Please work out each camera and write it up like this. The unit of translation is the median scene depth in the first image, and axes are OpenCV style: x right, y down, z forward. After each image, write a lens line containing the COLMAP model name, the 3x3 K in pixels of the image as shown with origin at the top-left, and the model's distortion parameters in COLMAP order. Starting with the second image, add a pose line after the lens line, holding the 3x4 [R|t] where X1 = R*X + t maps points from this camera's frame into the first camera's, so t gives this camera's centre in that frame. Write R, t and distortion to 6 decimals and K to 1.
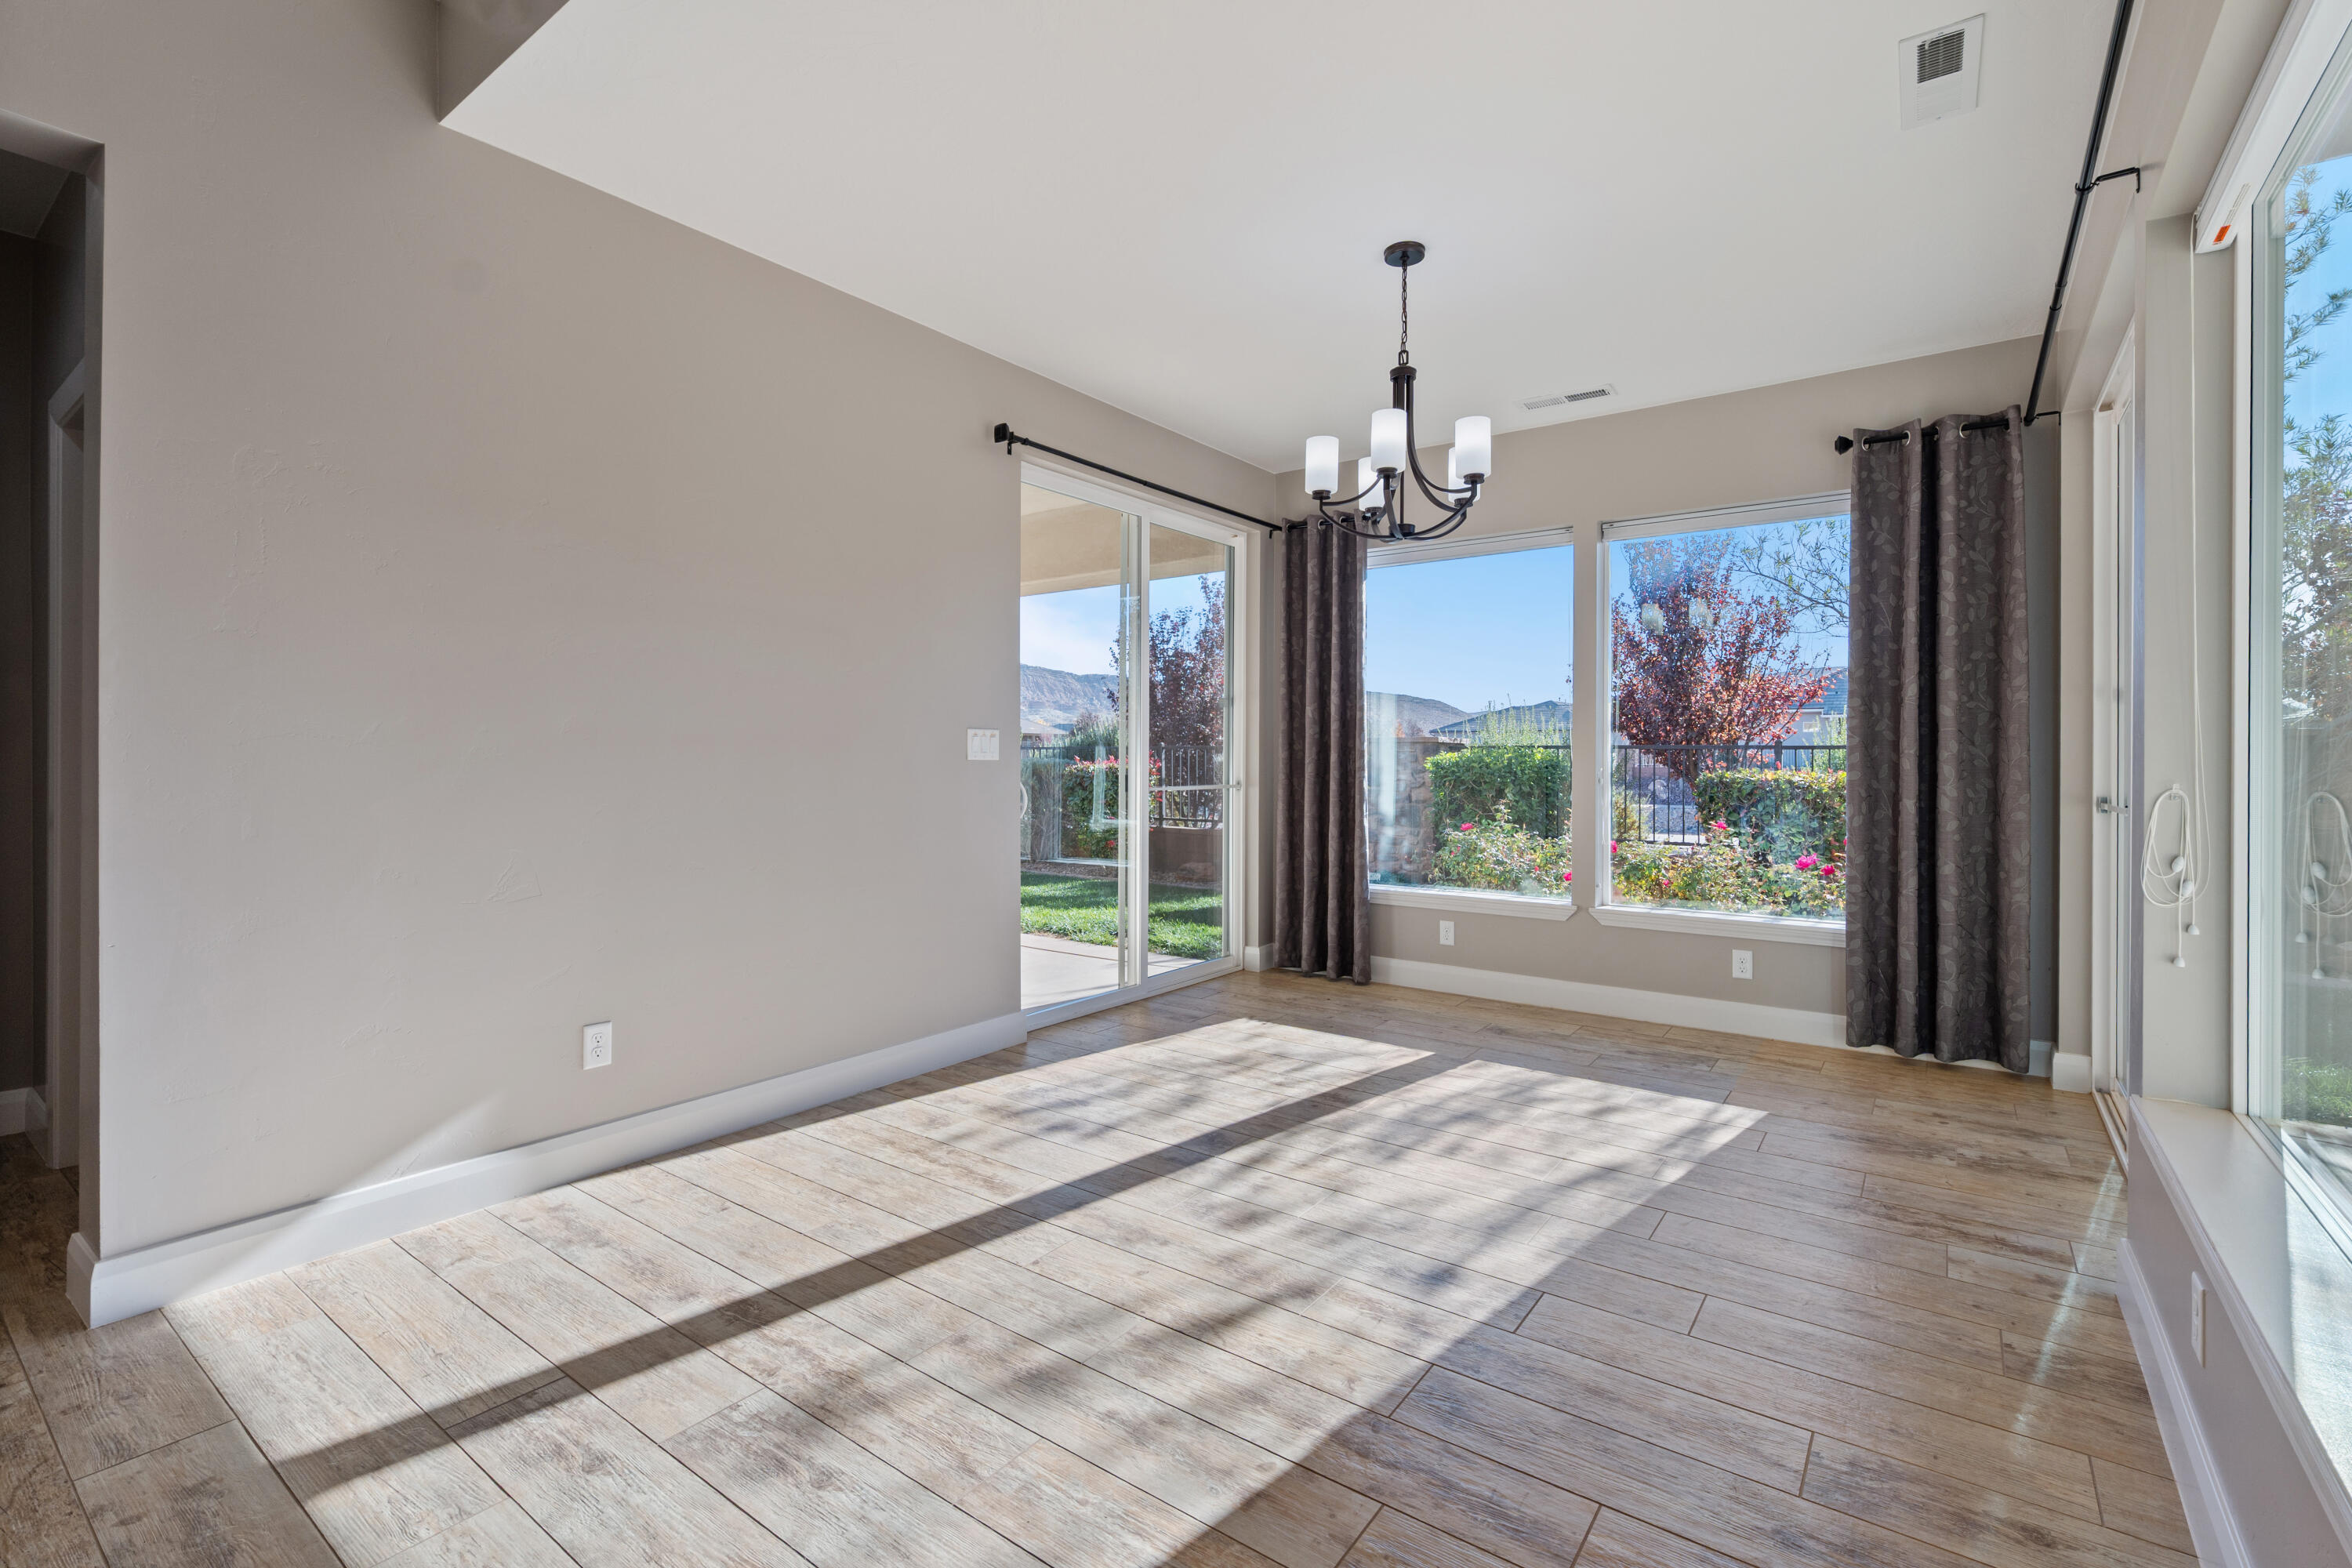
lens RADIAL K [[1040.3, 0, 1178.5], [0, 1040.3, 756.7], [0, 0, 1]] dist [-0.003801, -0.000360]
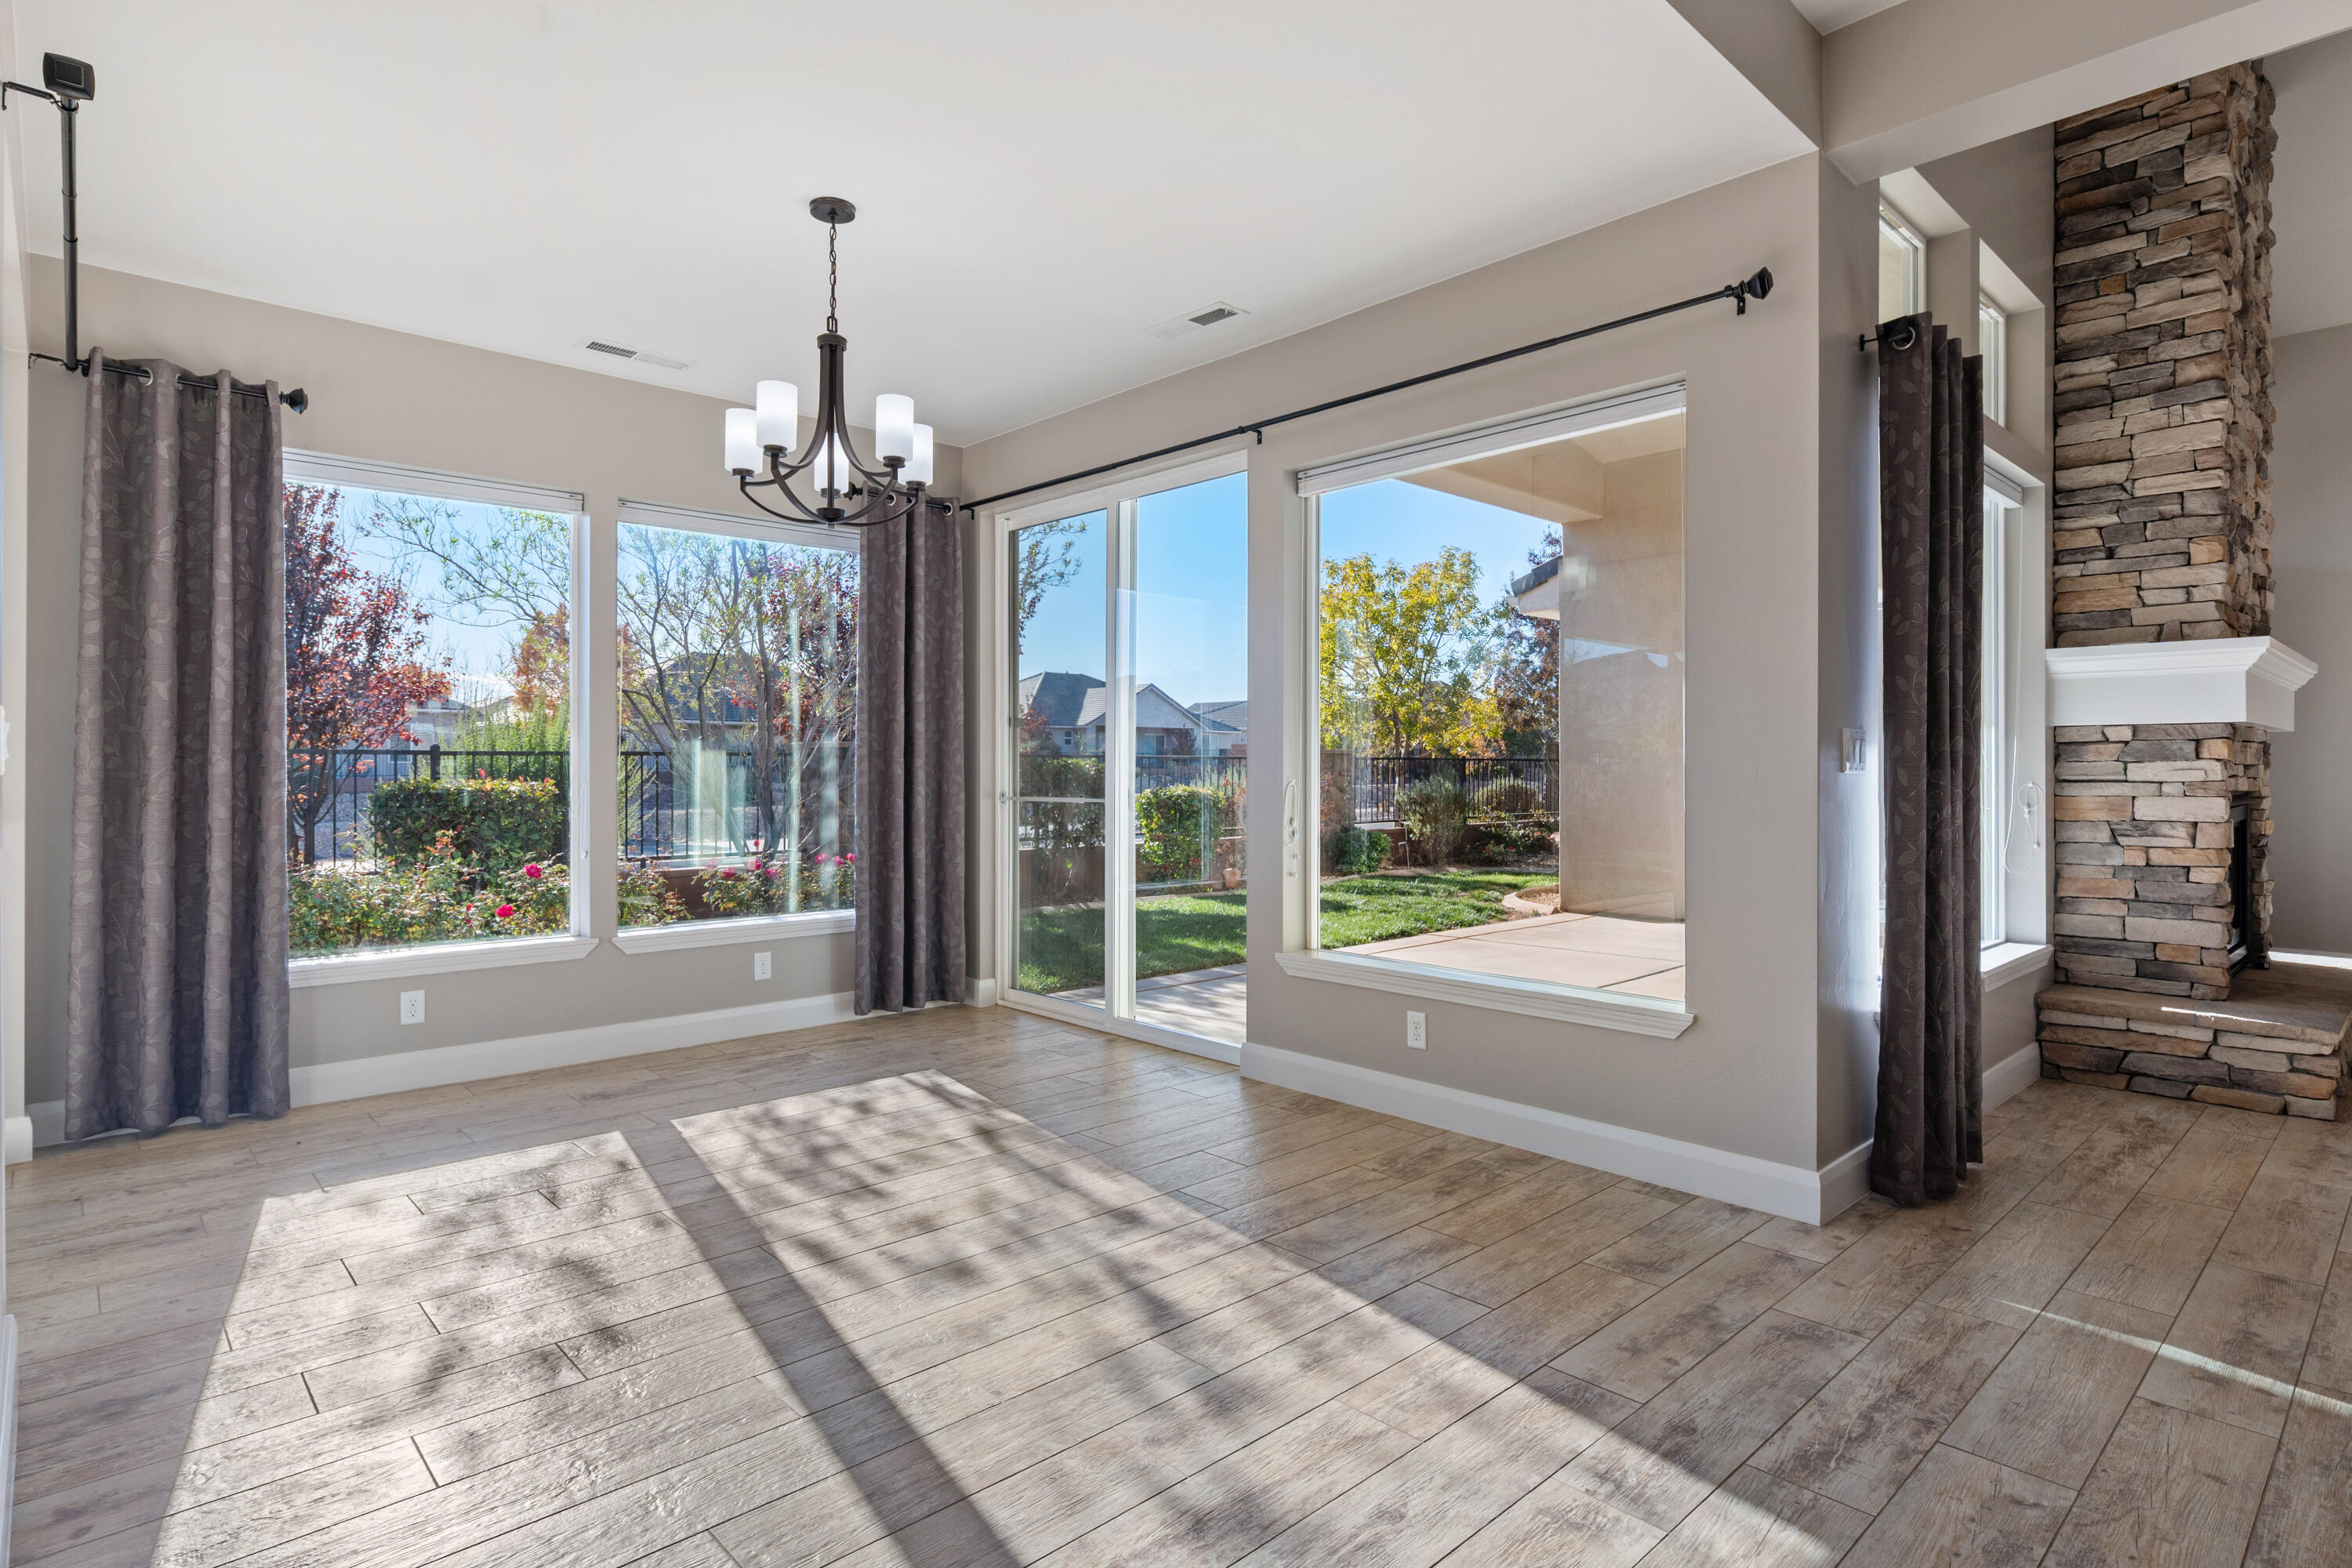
lens RADIAL K [[1210.7, 0, 1177.4], [0, 1210.7, 765.3], [0, 0, 1]] dist [0.001258, -0.000043]
pose [[0.189197, -0.002245, 0.981937, -0.721012], [0.000040, 0.999997, 0.002278, -0.002065], [-0.981939, -0.000392, 0.189196, 0.476330]]
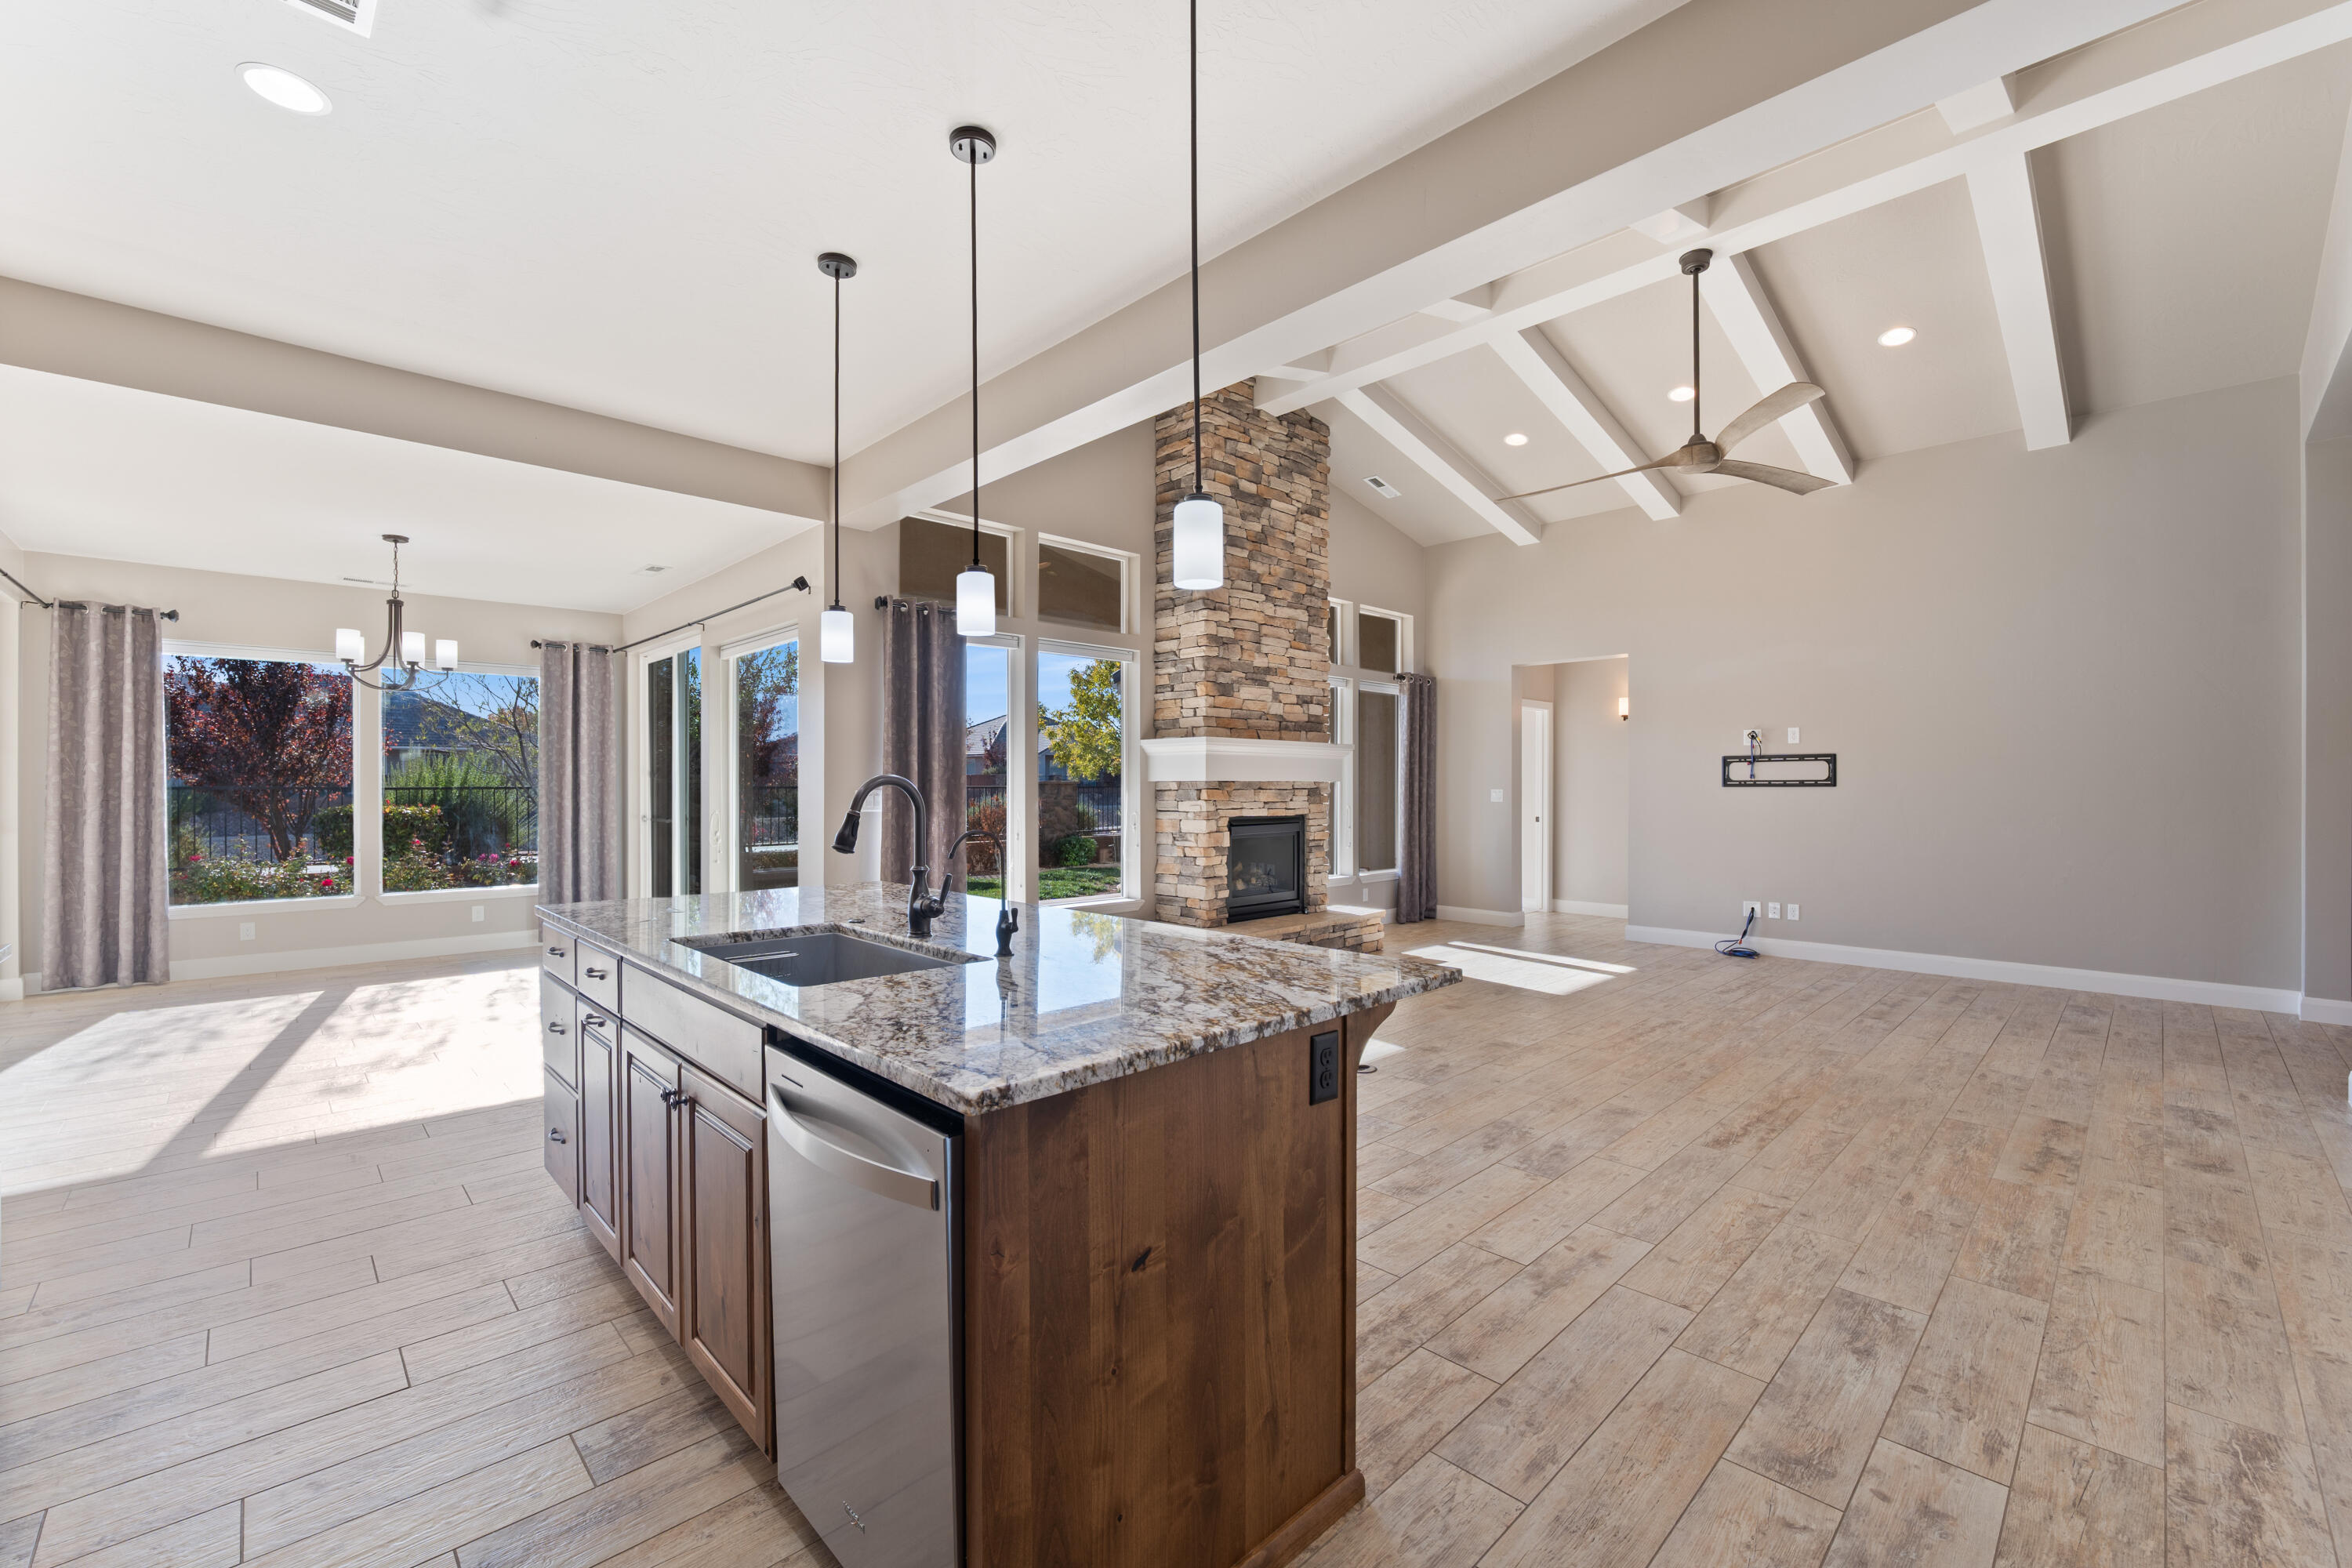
lens RADIAL K [[956.5, 0, 1173.7], [0, 956.5, 788.8], [0, 0, 1]] dist [-0.013122, 0.000756]
pose [[0.175733, -0.006778, 0.984414, -1.150648], [0.000133, 0.999976, 0.006861, -0.041070], [-0.984438, -0.001074, 0.175730, -0.646640]]
